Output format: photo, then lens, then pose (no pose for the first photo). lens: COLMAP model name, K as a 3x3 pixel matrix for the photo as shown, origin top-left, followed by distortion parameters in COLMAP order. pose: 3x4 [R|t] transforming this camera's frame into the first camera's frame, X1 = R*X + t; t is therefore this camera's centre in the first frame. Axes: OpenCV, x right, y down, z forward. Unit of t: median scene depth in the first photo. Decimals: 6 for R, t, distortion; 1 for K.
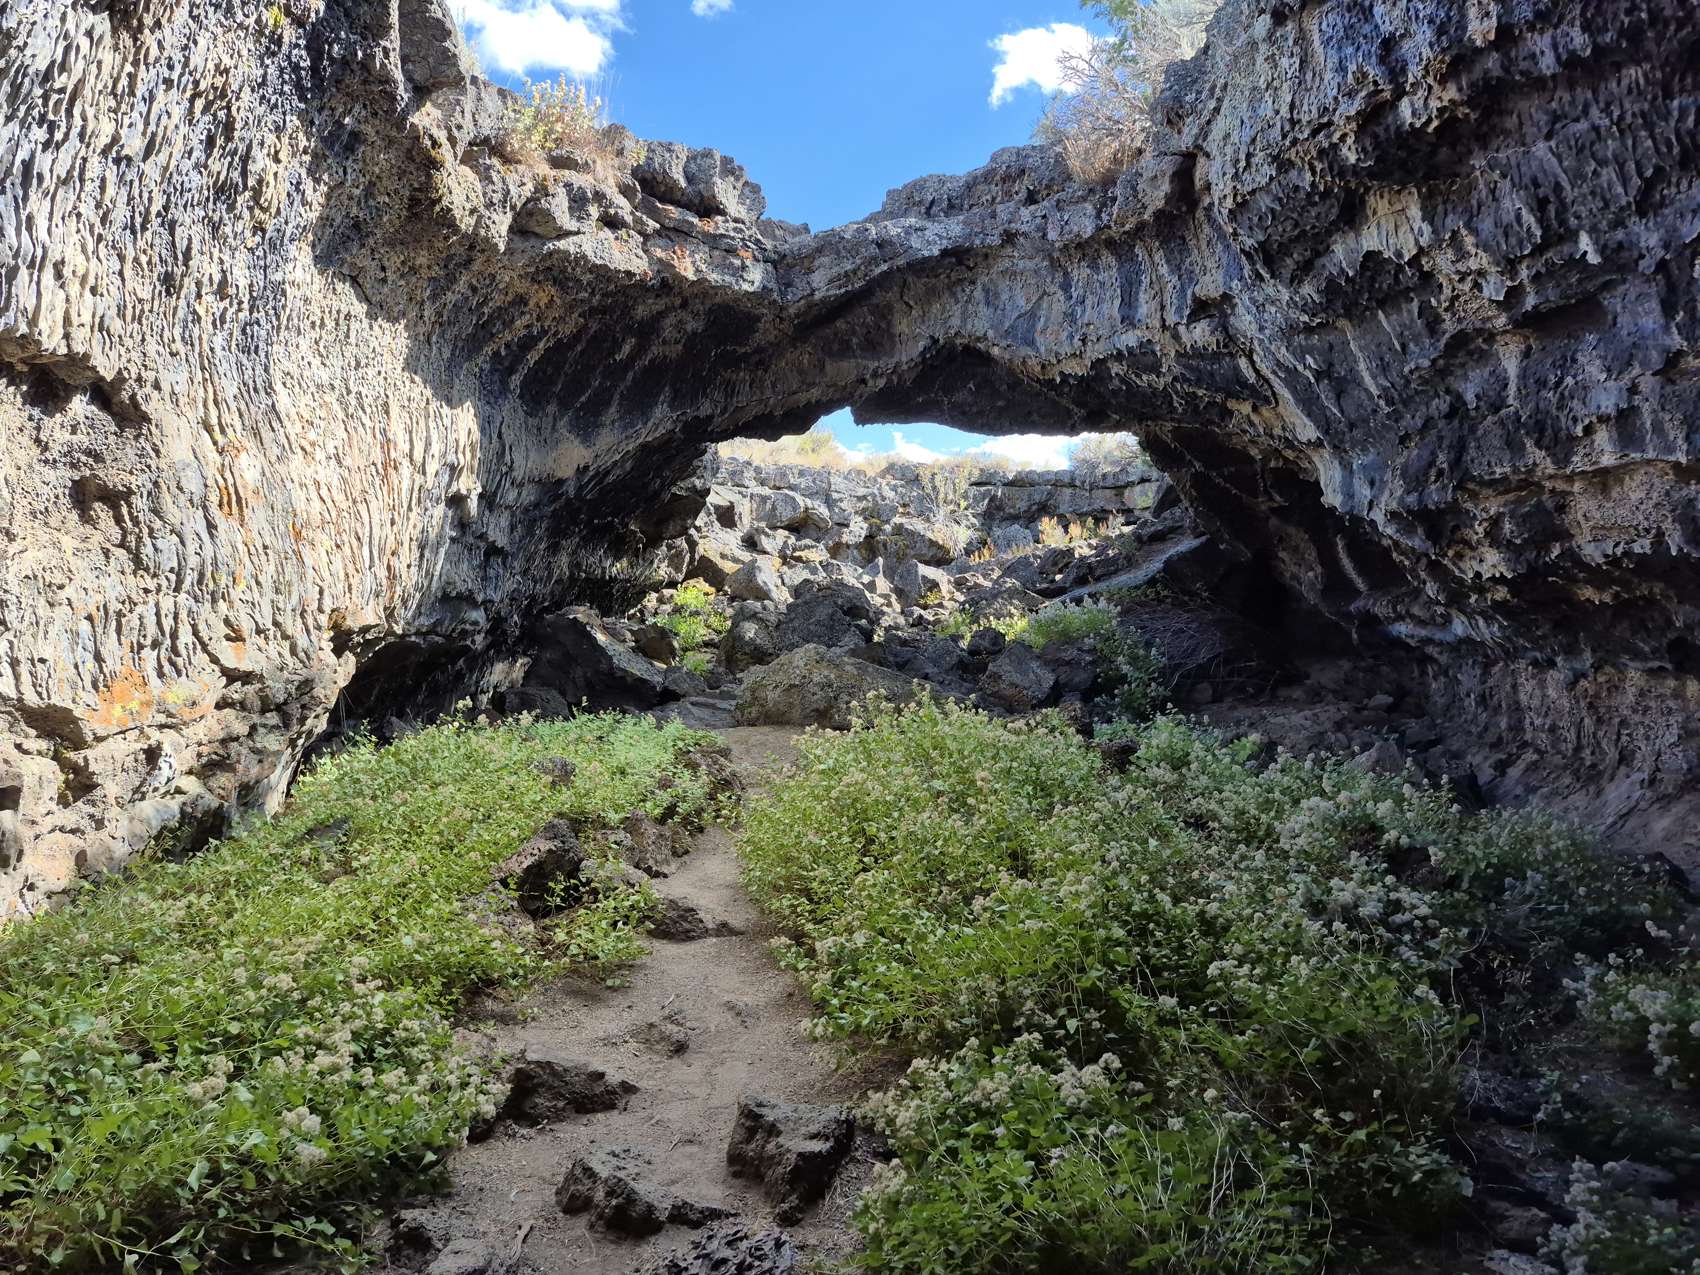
lens RADIAL K [[1143.5, 0, 861.4], [0, 1143.5, 638.7], [0, 0, 1]] dist [0.070082, -0.083009]
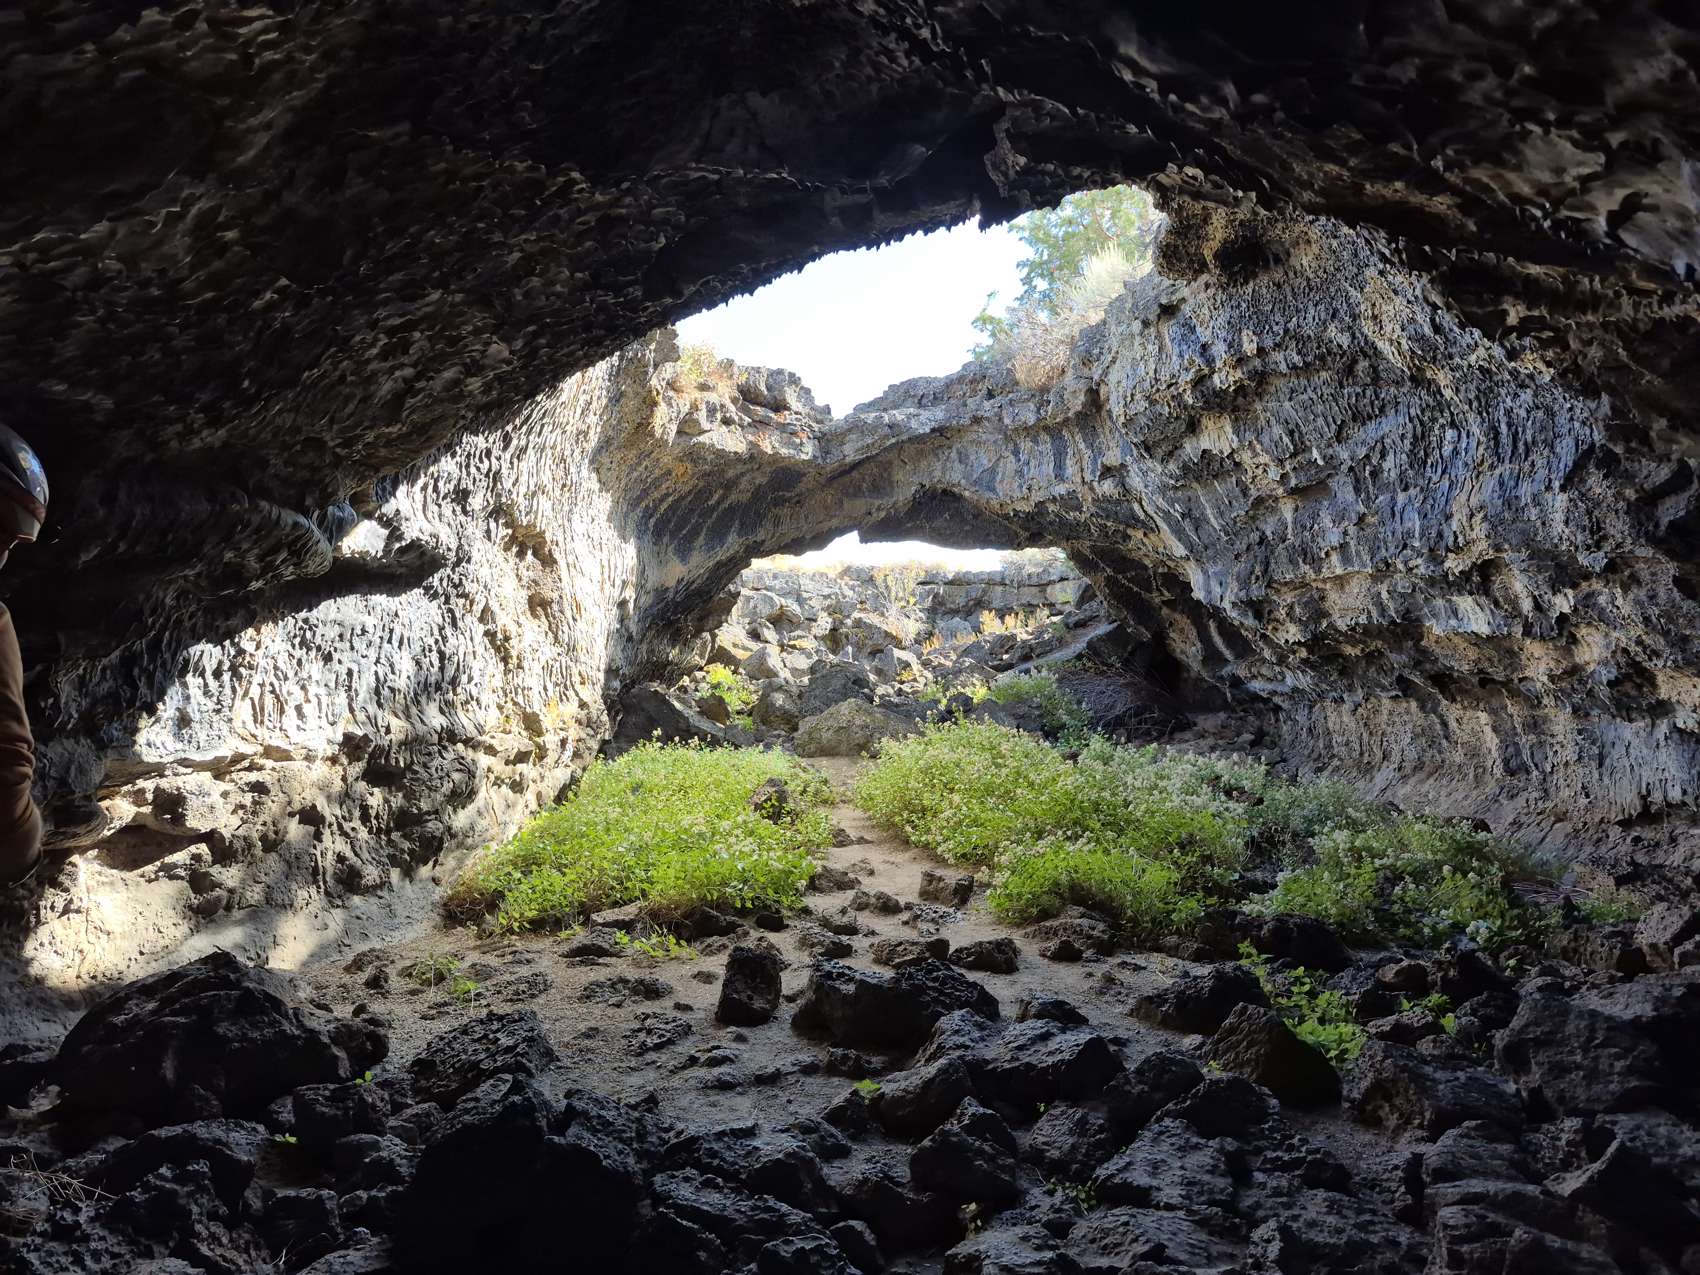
lens RADIAL K [[1143.9, 0, 861.8], [0, 1143.9, 635.2], [0, 0, 1]] dist [0.069721, -0.081828]
pose [[0.997238, -0.017118, 0.072267, -0.137602], [0.023394, 0.995941, -0.086918, 0.051800], [-0.070486, 0.088368, 0.993591, -0.449139]]
